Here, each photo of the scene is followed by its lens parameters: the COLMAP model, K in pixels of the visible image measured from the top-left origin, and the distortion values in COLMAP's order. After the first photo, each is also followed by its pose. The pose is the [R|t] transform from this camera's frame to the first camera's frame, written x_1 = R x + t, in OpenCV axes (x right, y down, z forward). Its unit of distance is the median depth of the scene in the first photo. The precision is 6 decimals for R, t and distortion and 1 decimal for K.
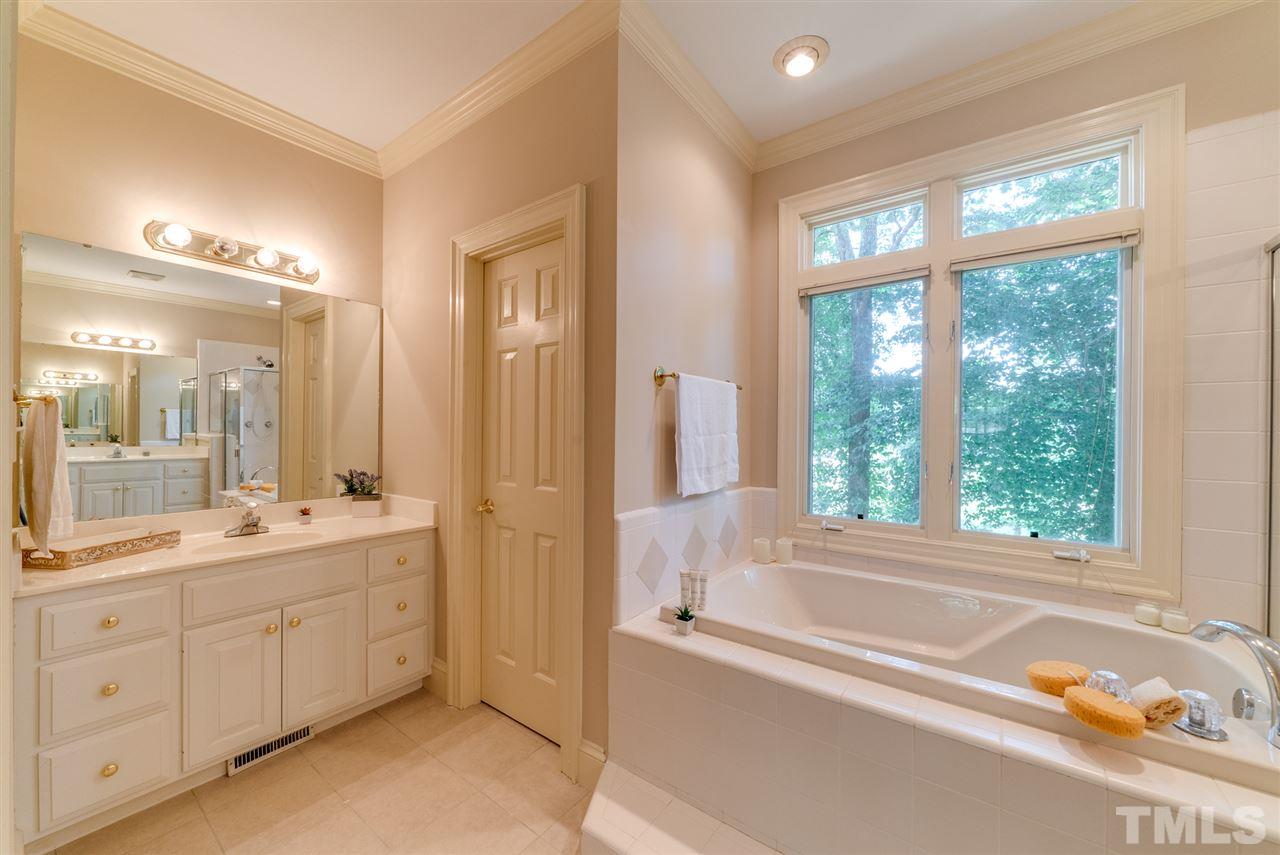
lens RADIAL K [[477.0, 0, 637.9], [0, 477.0, 430.1], [0, 0, 1]] dist [-0.006203, 0.000999]
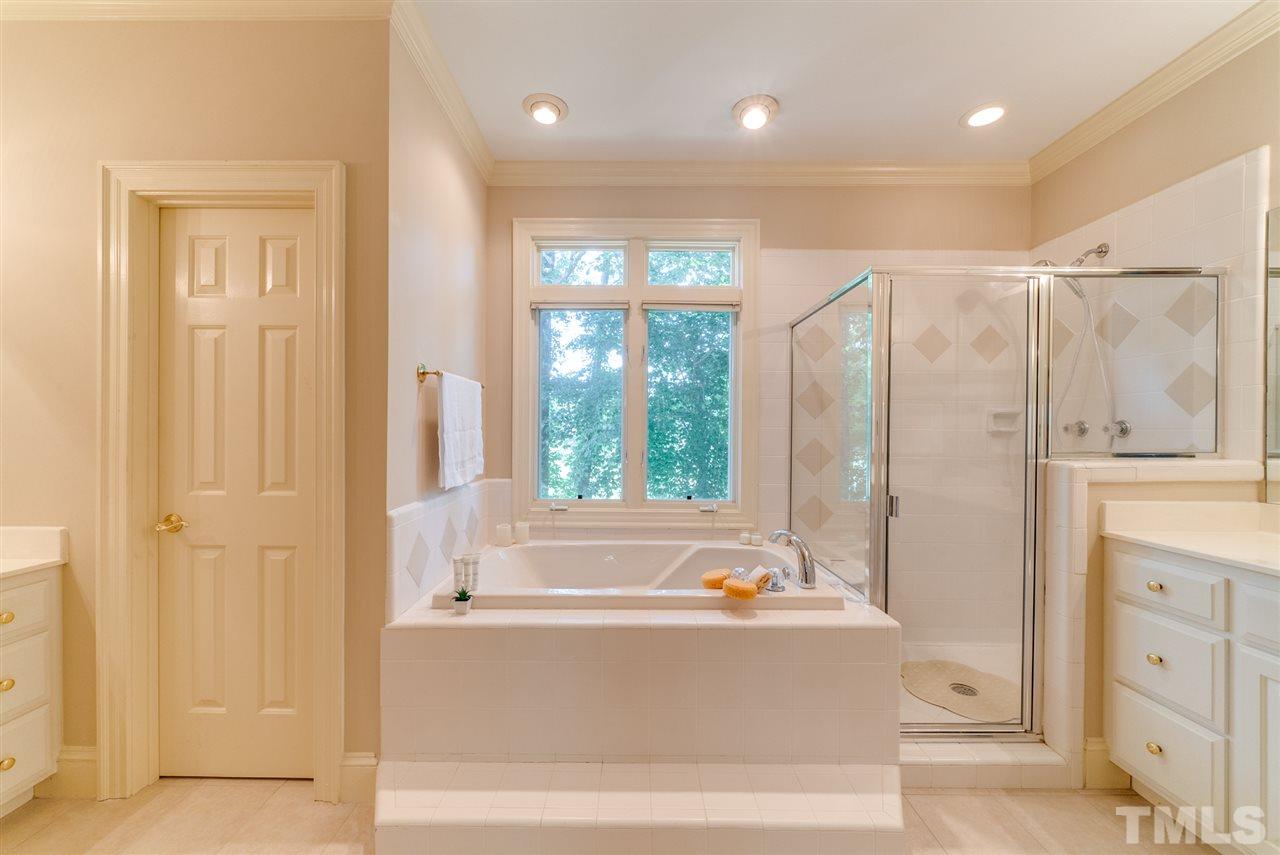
lens RADIAL K [[477.0, 0, 640.4], [0, 477.0, 428.2], [0, 0, 1]] dist [-0.006203, 0.000999]
pose [[0.796694, -0.001357, 0.604381, -0.178573], [-0.001743, 0.999988, 0.004544, -0.000739], [-0.604380, -0.004673, 0.796683, -0.081758]]
